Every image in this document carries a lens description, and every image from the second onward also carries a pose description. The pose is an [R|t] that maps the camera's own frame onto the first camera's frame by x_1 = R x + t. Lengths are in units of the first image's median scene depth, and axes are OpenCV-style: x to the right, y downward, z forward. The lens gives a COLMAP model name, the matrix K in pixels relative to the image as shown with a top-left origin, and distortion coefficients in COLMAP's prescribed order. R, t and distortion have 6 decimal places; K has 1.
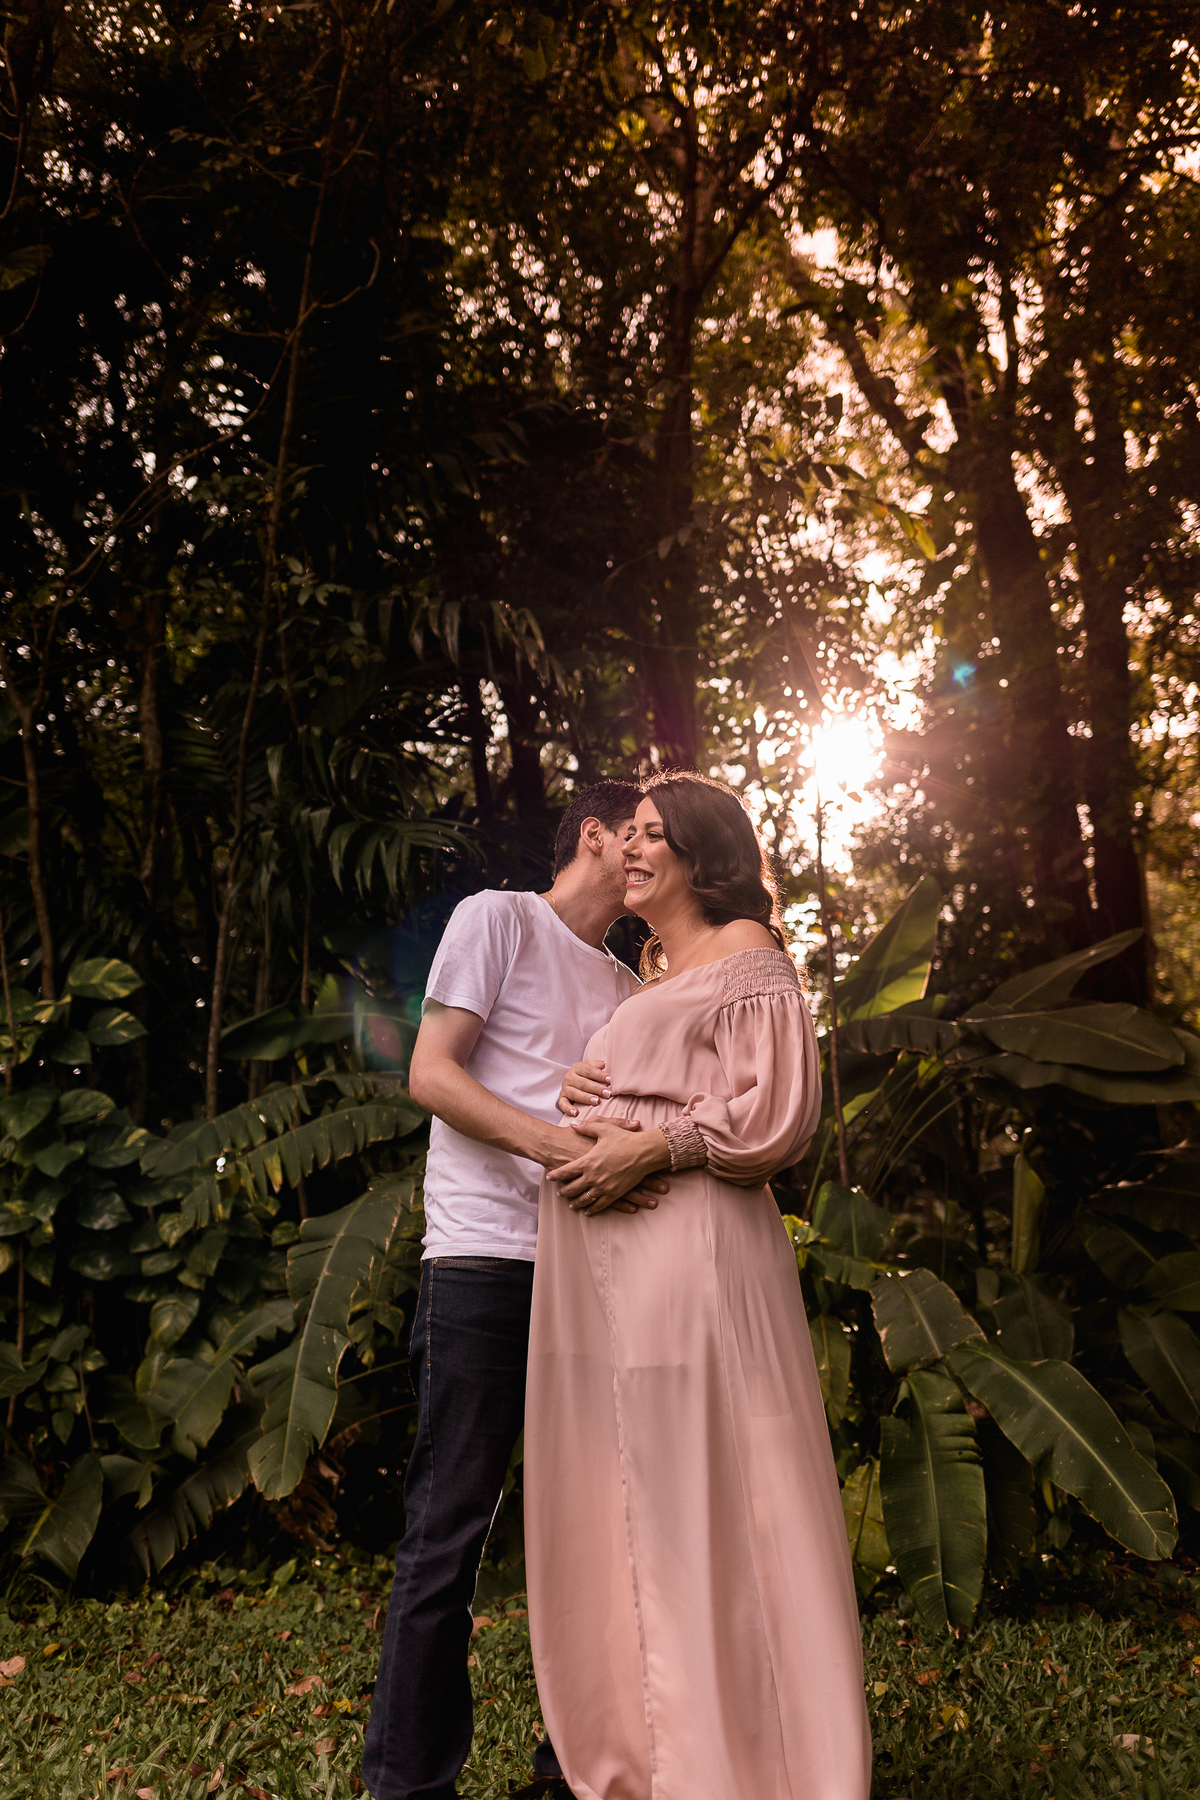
lens RADIAL K [[1742.7, 0, 600.2], [0, 1742.7, 903.5], [0, 0, 1]] dist [0.016328, -0.010630]
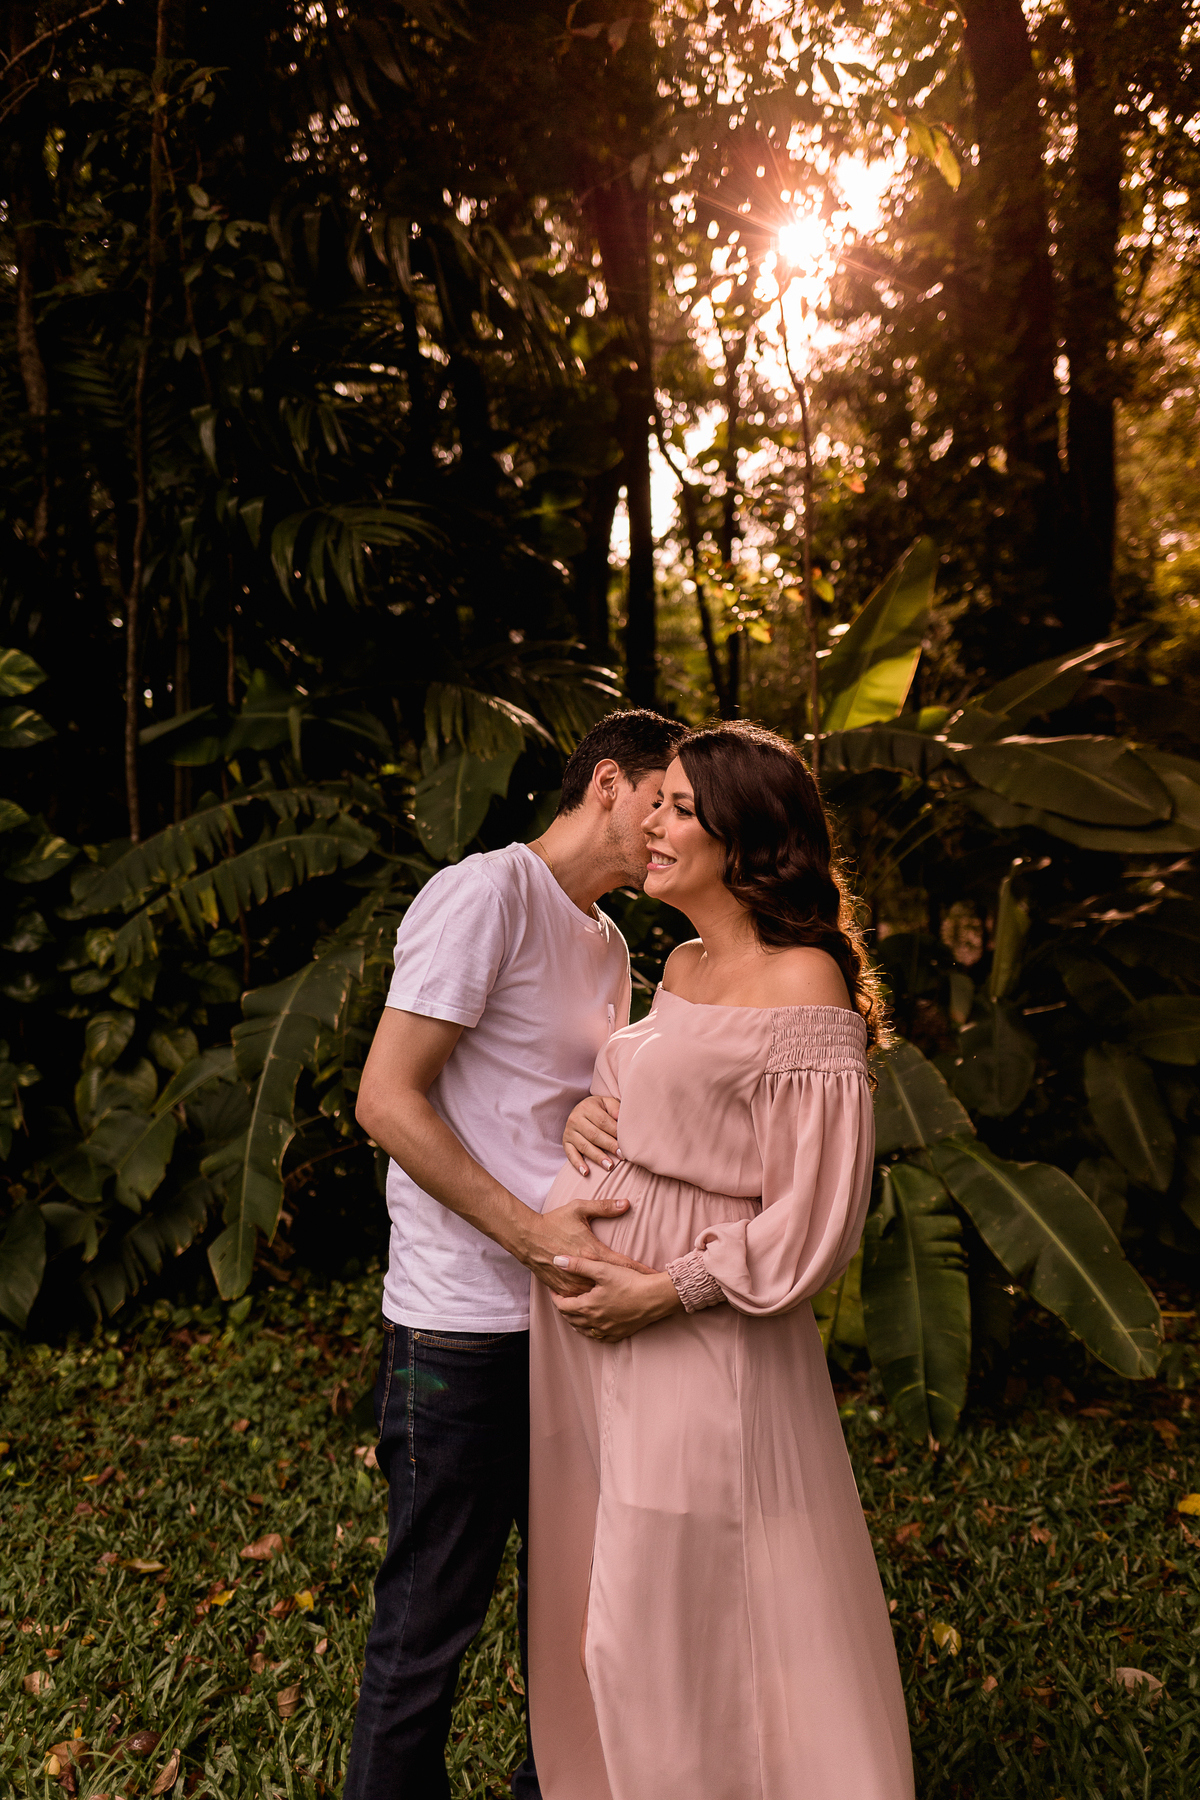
lens RADIAL K [[1632.4, 0, 607.4], [0, 1632.4, 898.4], [0, 0, 1]] dist [0.003486, -0.005715]
pose [[0.998582, 0.009573, 0.052364, -0.021269], [-0.025849, 0.947138, 0.319783, -0.126902], [-0.046534, -0.320683, 0.946043, 0.173833]]
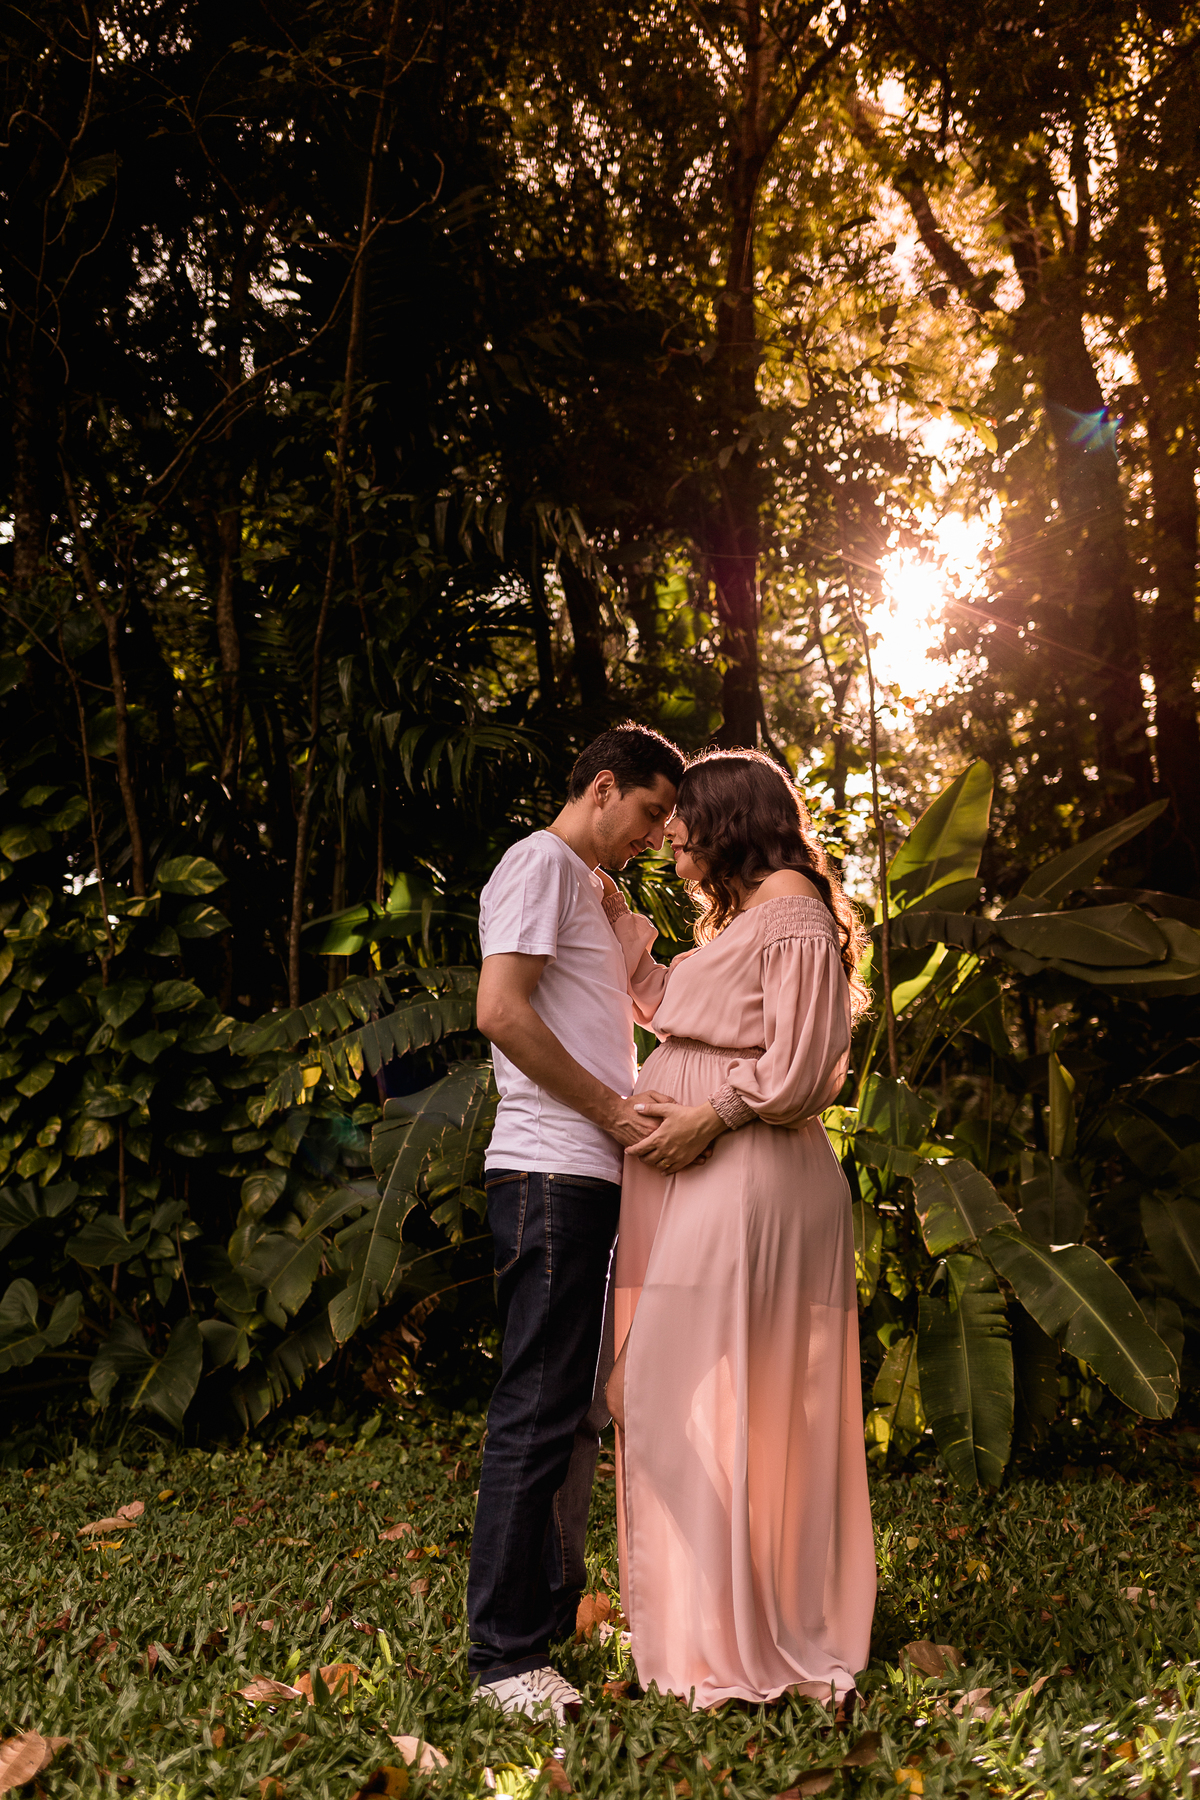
lens RADIAL K [[1751.4, 0, 594.1], [0, 1751.4, 896.4], [0, 0, 1]] dist [0.007165, 0.015758]
pose [[0.999245, -0.000976, -0.038842, 0.000751], [0.004044, 0.996869, 0.078973, -0.028437], [0.038643, -0.079070, 0.996120, -0.049591]]
